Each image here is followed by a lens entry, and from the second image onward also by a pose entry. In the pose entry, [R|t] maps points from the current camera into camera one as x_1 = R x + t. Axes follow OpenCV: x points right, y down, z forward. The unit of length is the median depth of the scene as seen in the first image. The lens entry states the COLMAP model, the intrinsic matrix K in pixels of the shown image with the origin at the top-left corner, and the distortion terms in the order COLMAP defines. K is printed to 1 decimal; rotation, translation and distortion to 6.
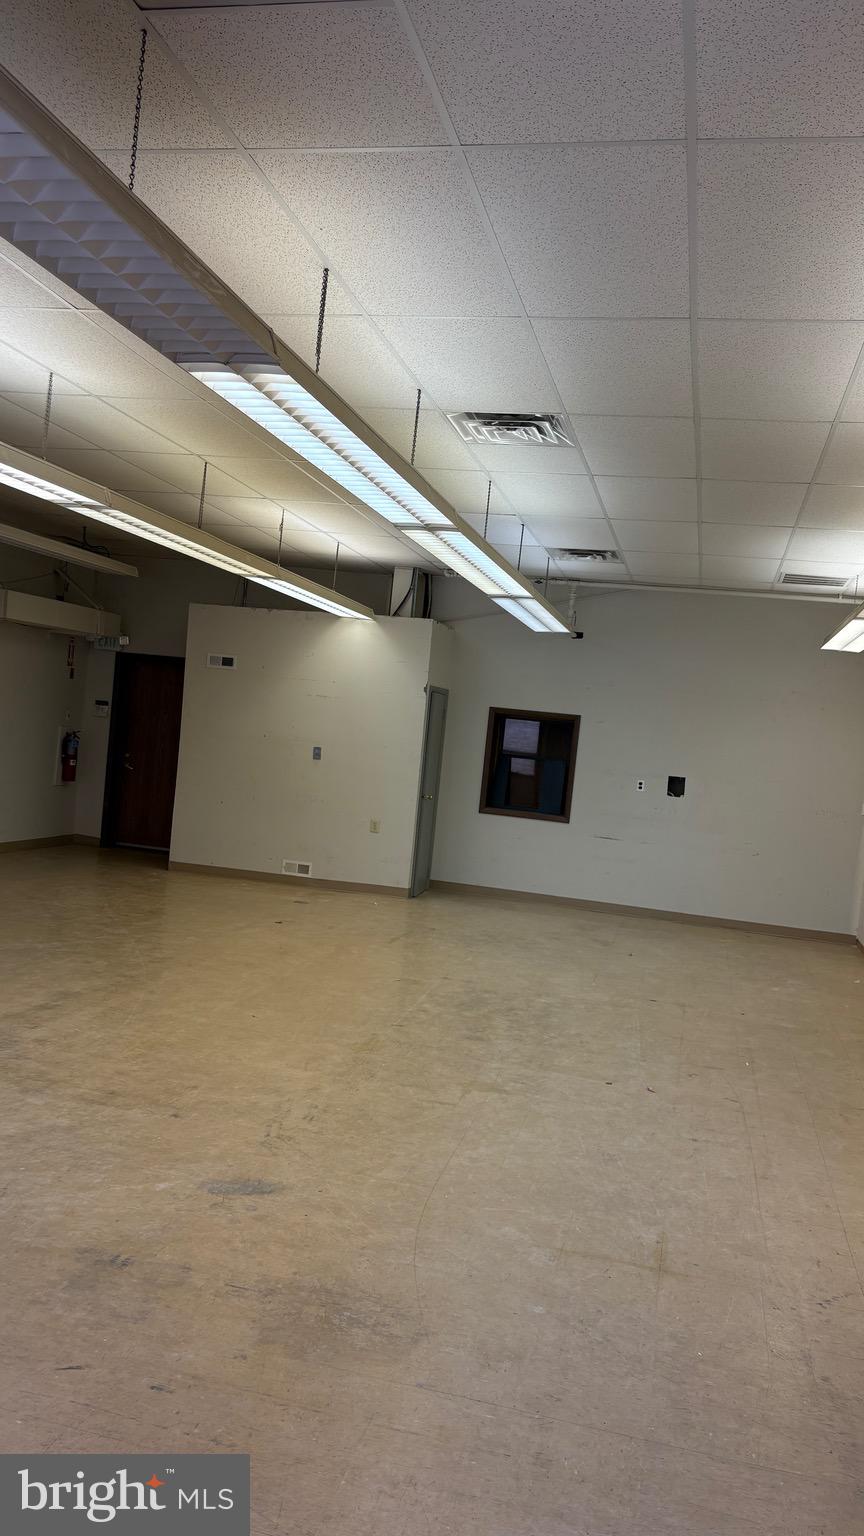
lens RADIAL K [[1153.3, 0, 442.4], [0, 1153.3, 761.7], [0, 0, 1]] dist [0.003883, -0.027558]
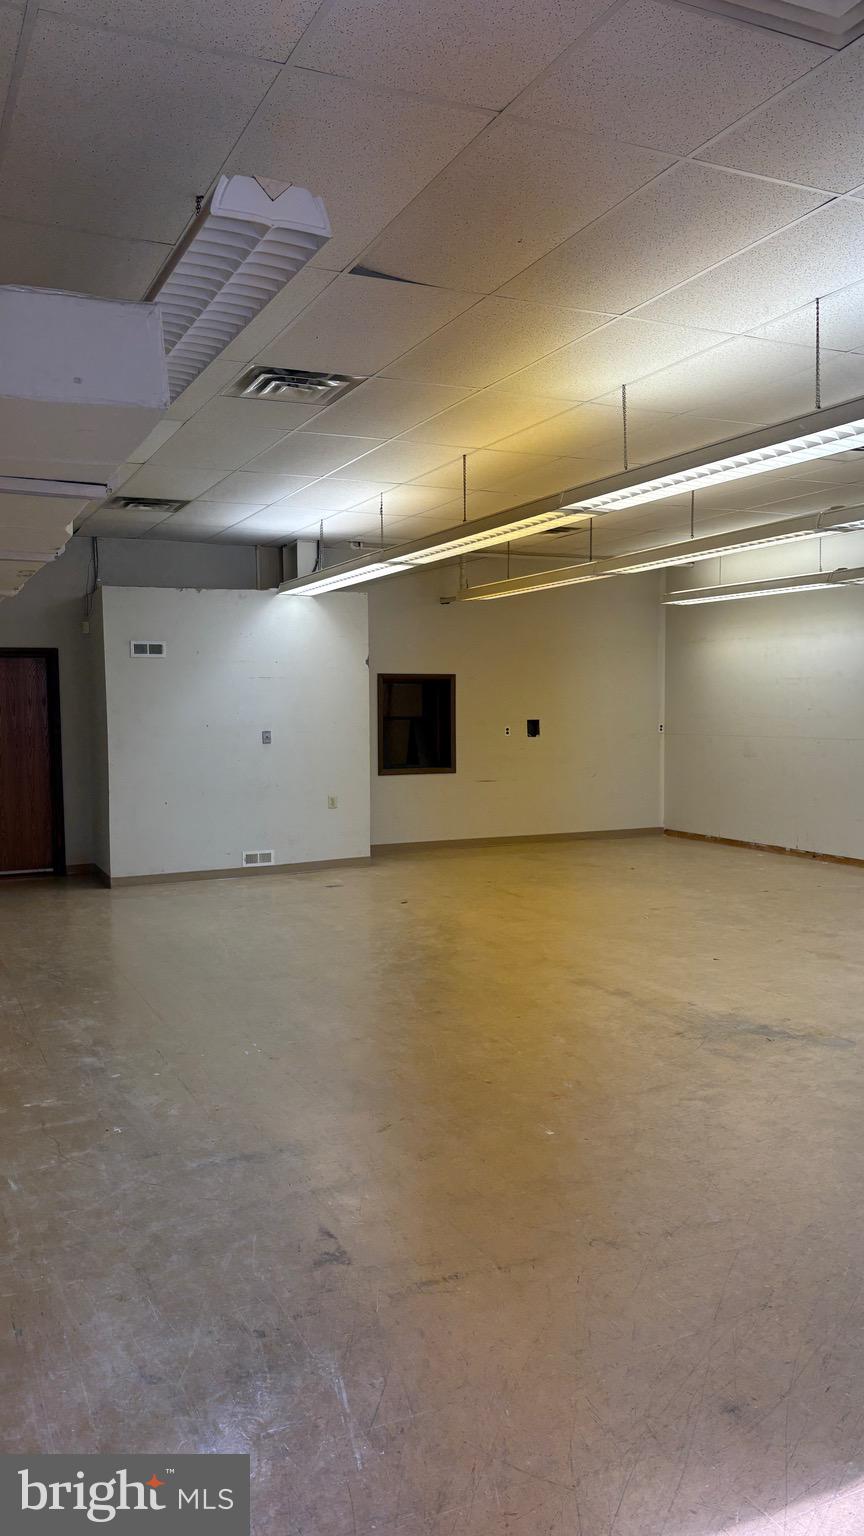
lens RADIAL K [[1153.3, 0, 436.8], [0, 1153.3, 776.9], [0, 0, 1]] dist [0.003883, -0.027558]
pose [[0.781686, -0.142169, 0.607252, -0.587337], [0.101205, 0.989682, 0.101426, -0.057797], [-0.615406, -0.017826, 0.788009, 0.149599]]
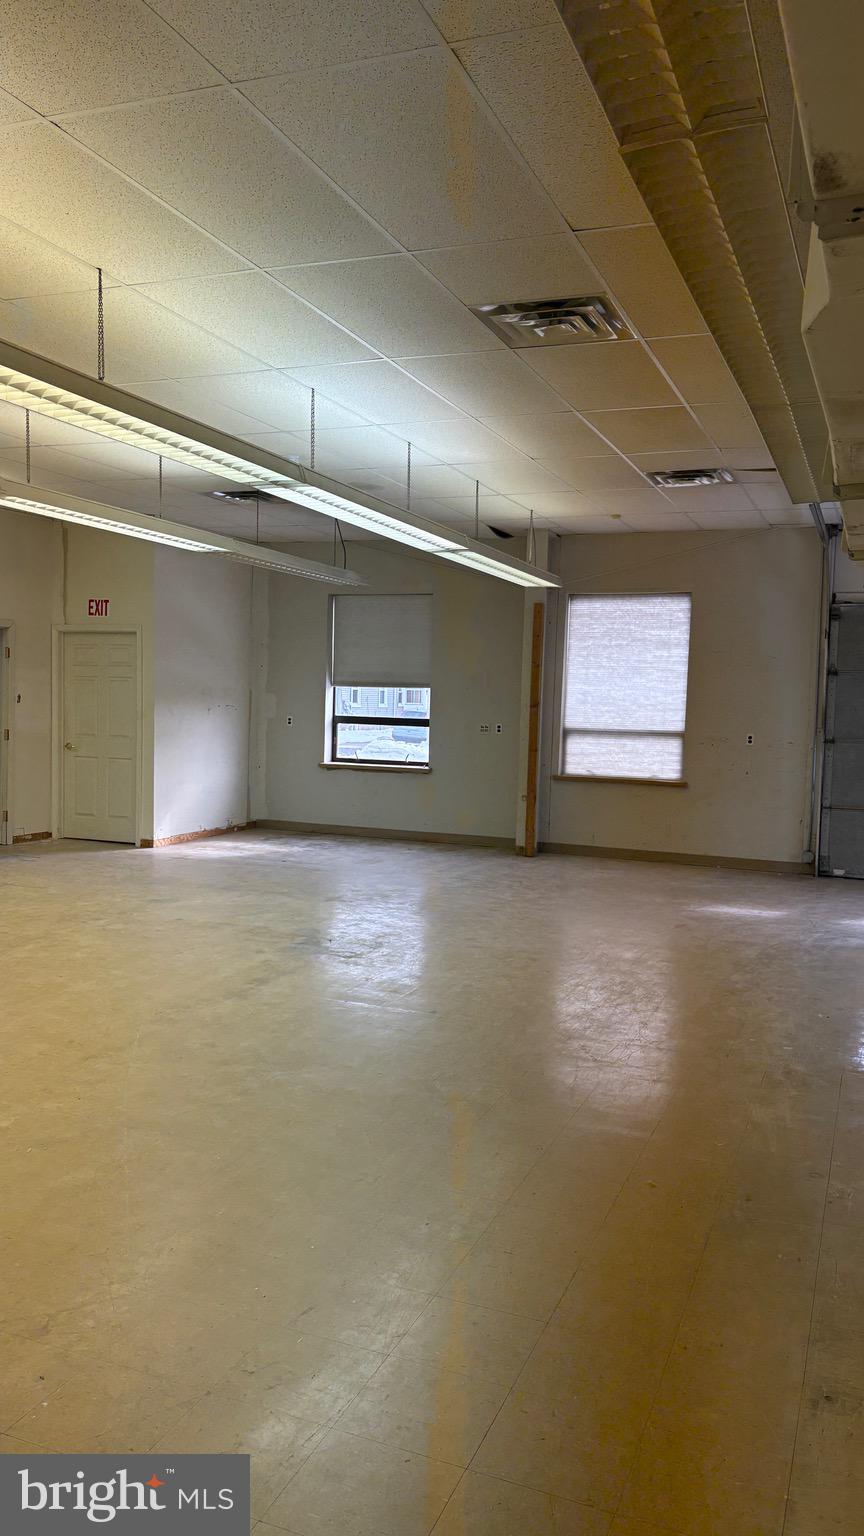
lens RADIAL K [[1153.3, 0, 419.7], [0, 1153.3, 776.7], [0, 0, 1]] dist [0.003883, -0.027558]
pose [[-0.978610, -0.134744, 0.155454, -0.336724], [-0.116806, 0.985964, 0.119295, -0.060119], [-0.169346, 0.098586, -0.980613, 1.069508]]
